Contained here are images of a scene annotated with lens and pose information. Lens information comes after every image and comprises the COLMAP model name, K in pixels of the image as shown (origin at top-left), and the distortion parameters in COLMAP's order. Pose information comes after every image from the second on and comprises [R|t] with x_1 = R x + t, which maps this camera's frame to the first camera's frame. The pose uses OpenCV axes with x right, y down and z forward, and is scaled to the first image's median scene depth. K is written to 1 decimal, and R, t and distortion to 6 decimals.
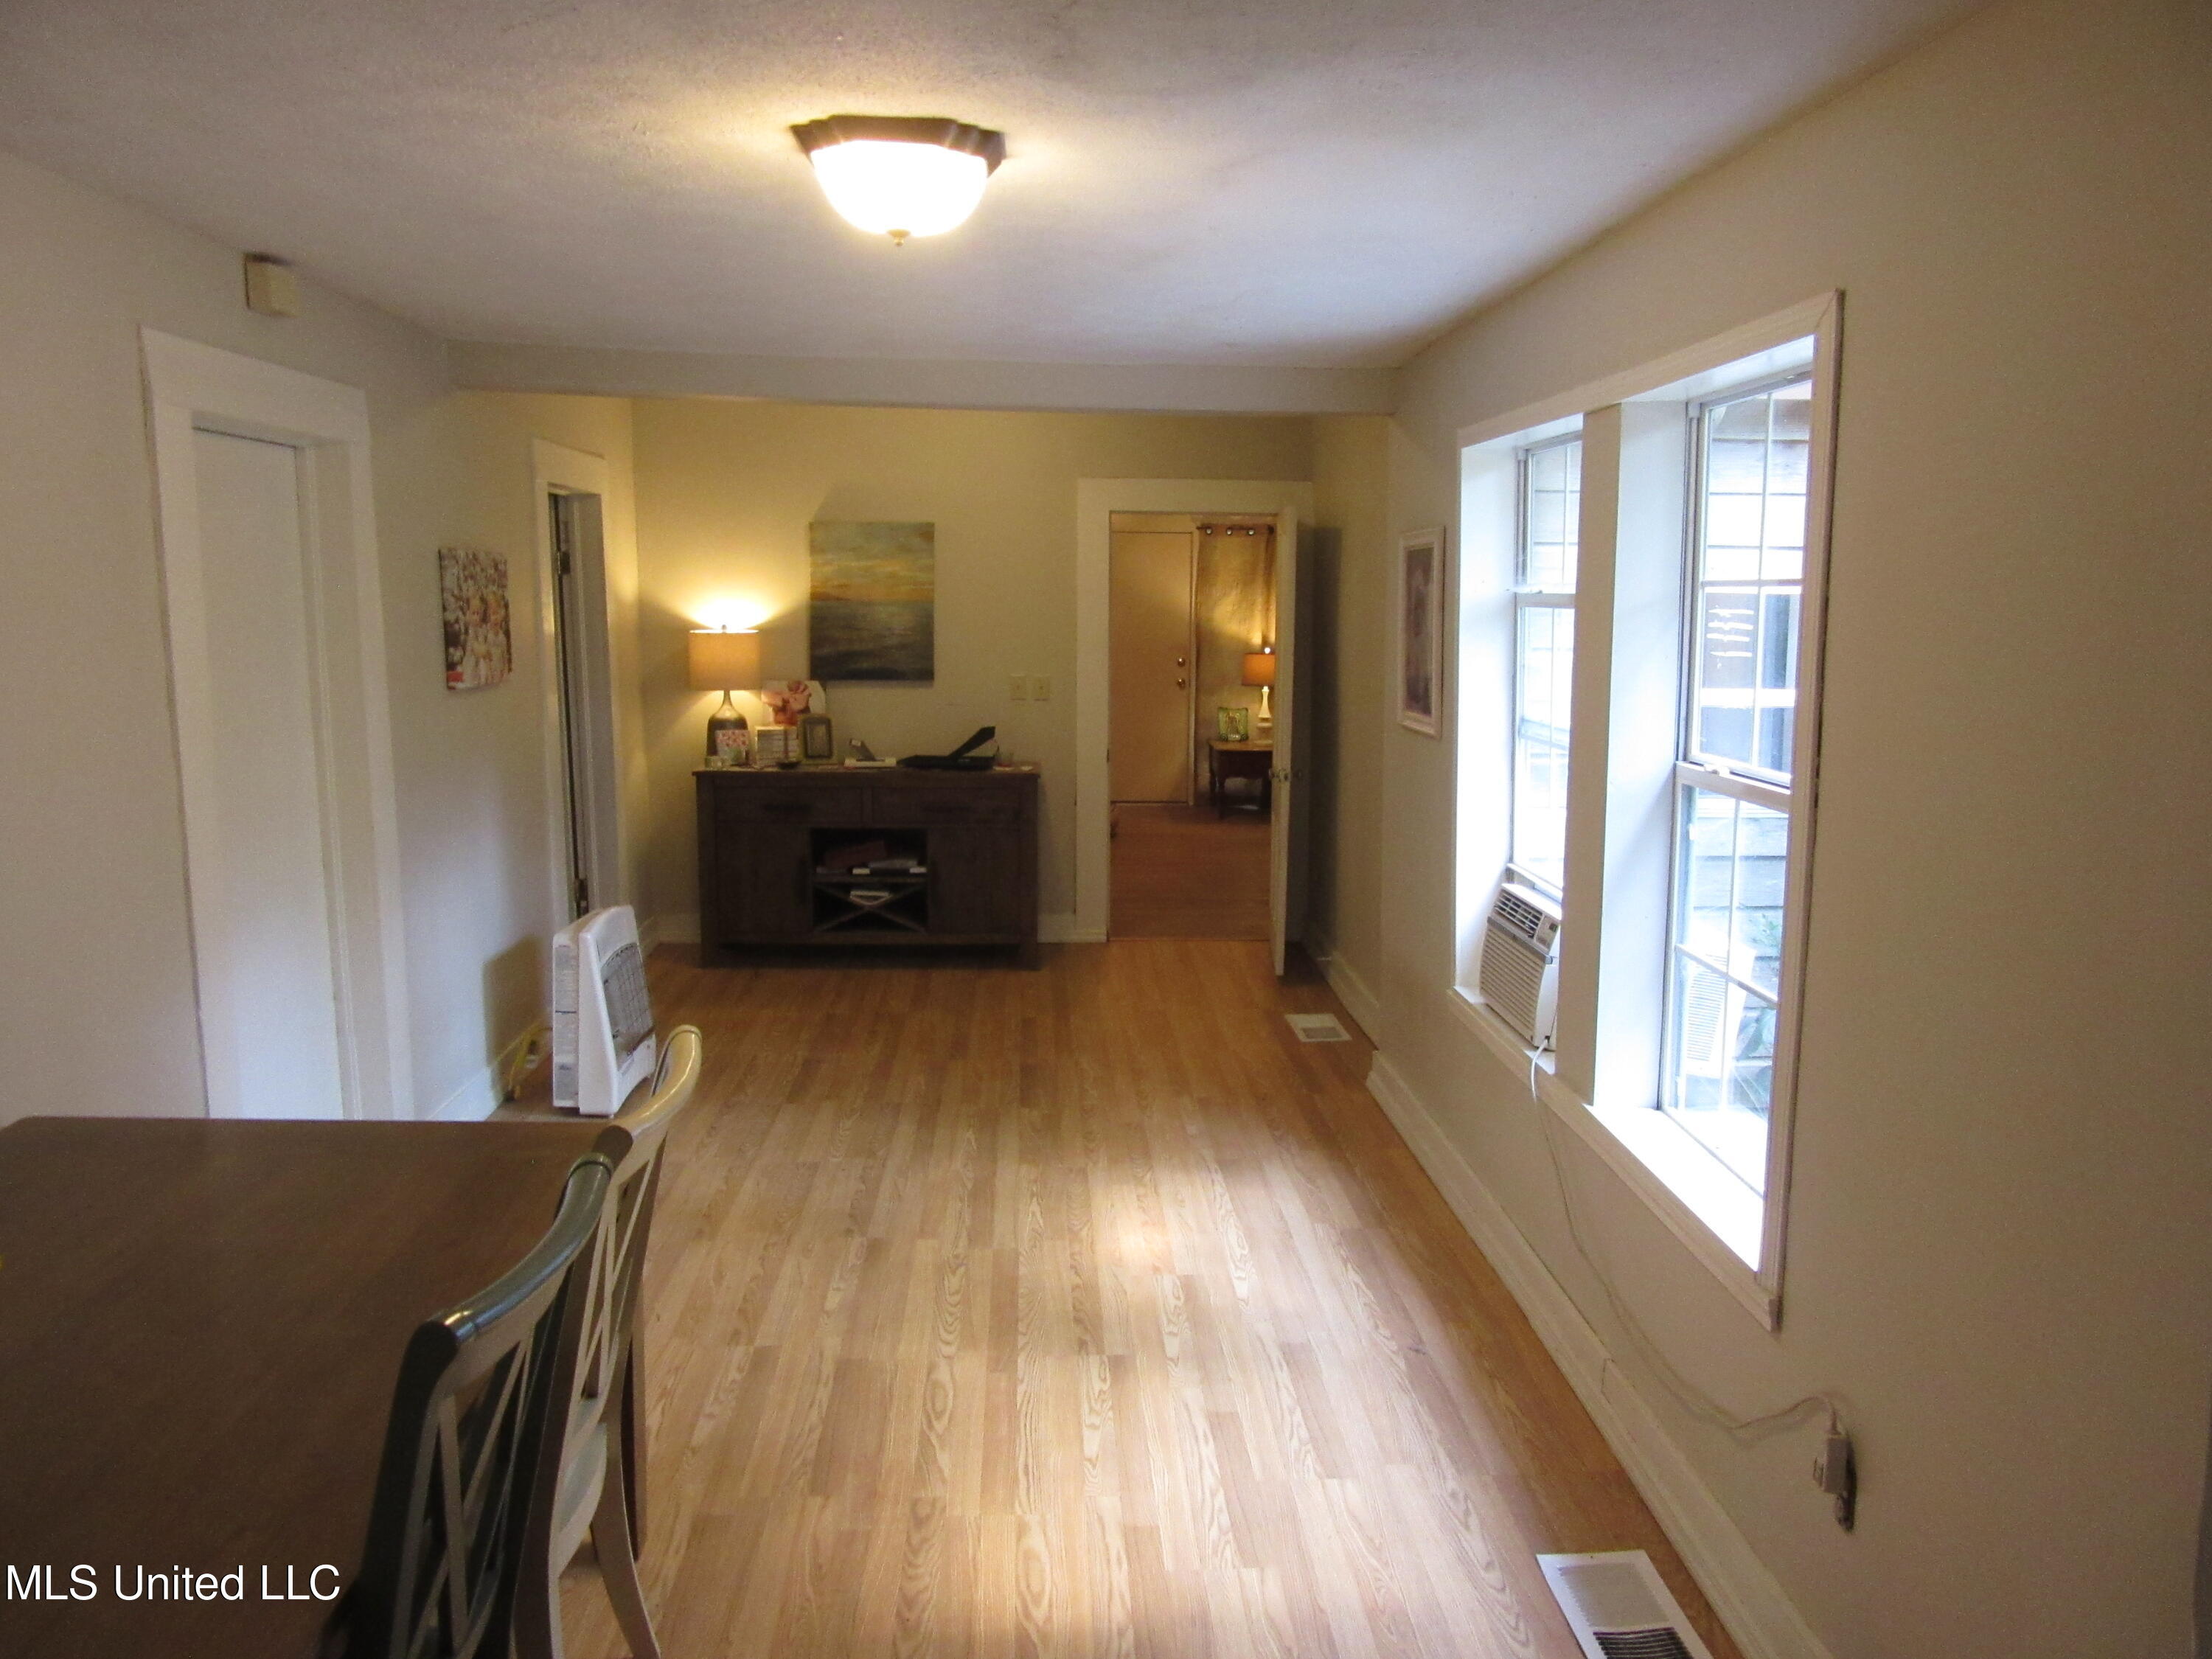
lens RADIAL K [[1658.2, 0, 1103.0], [0, 1658.2, 824.2], [0, 0, 1]] dist [0.003920, -0.002117]
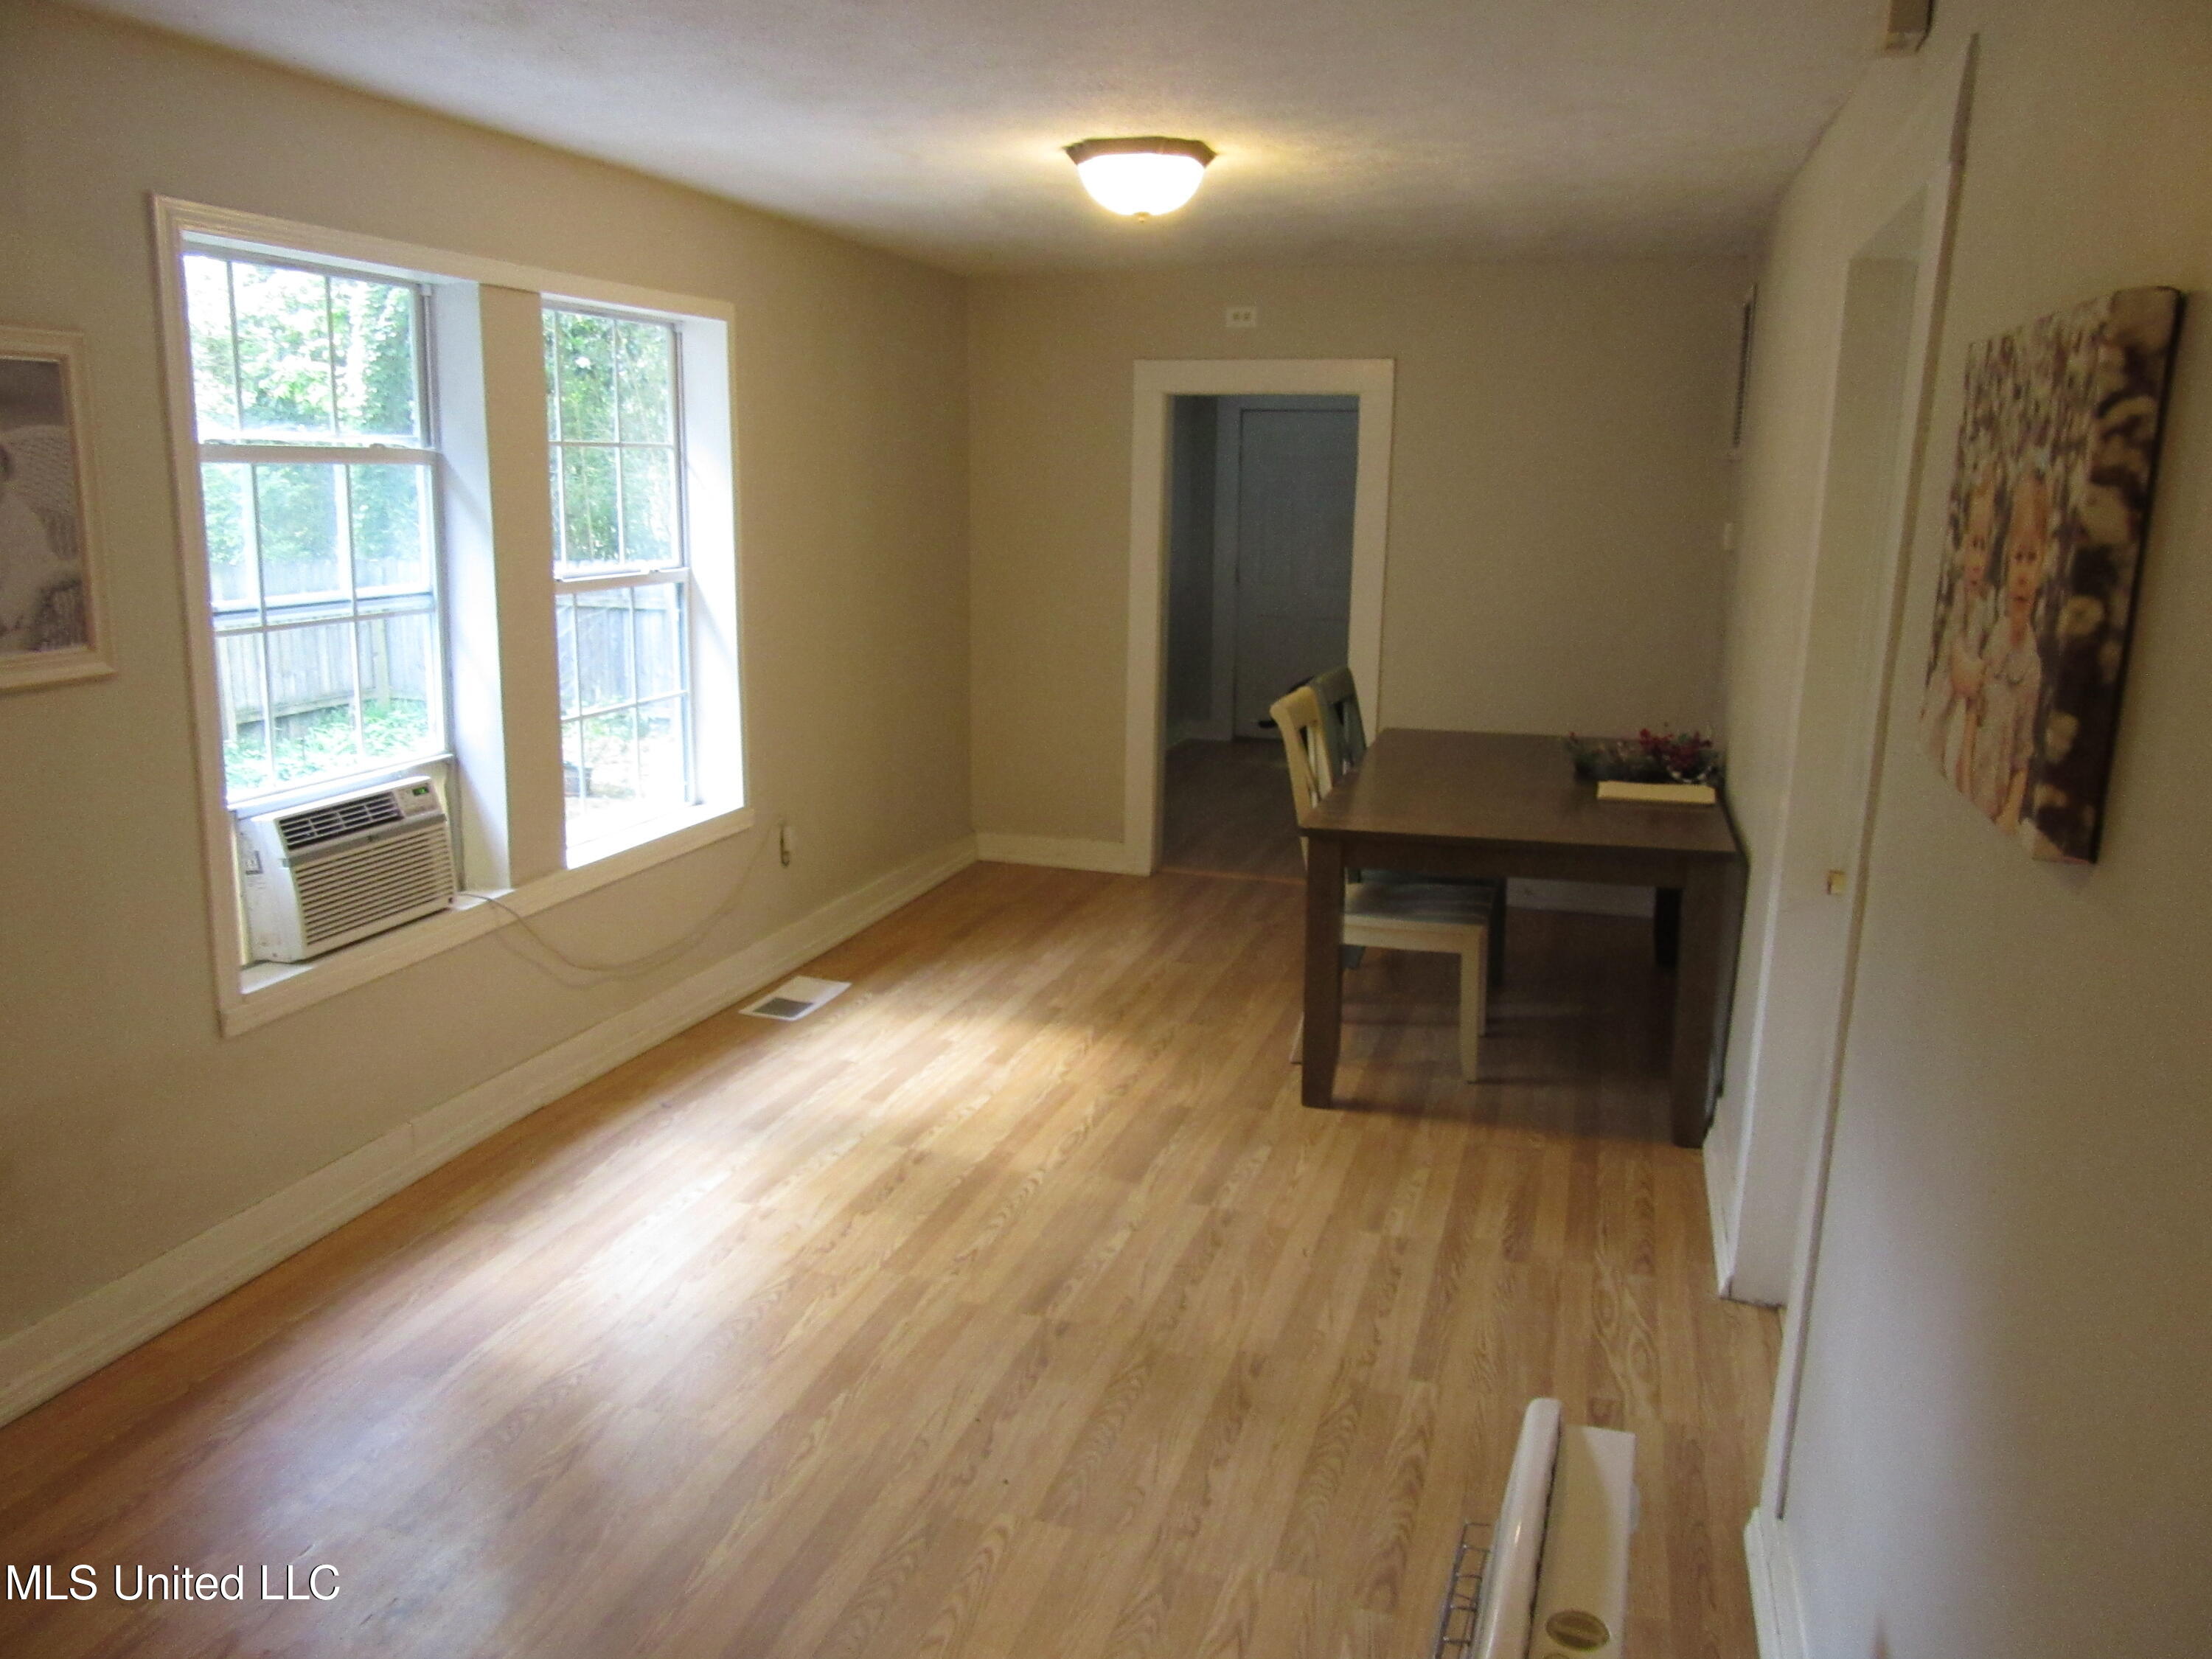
lens RADIAL K [[1658.2, 0, 1099.6], [0, 1658.2, 828.9], [0, 0, 1]] dist [0.003920, -0.002117]
pose [[-0.939364, -0.092266, 0.330275, -0.424865], [0.027926, 0.939342, 0.341842, -0.236029], [-0.341782, 0.330337, -0.879808, 1.696933]]
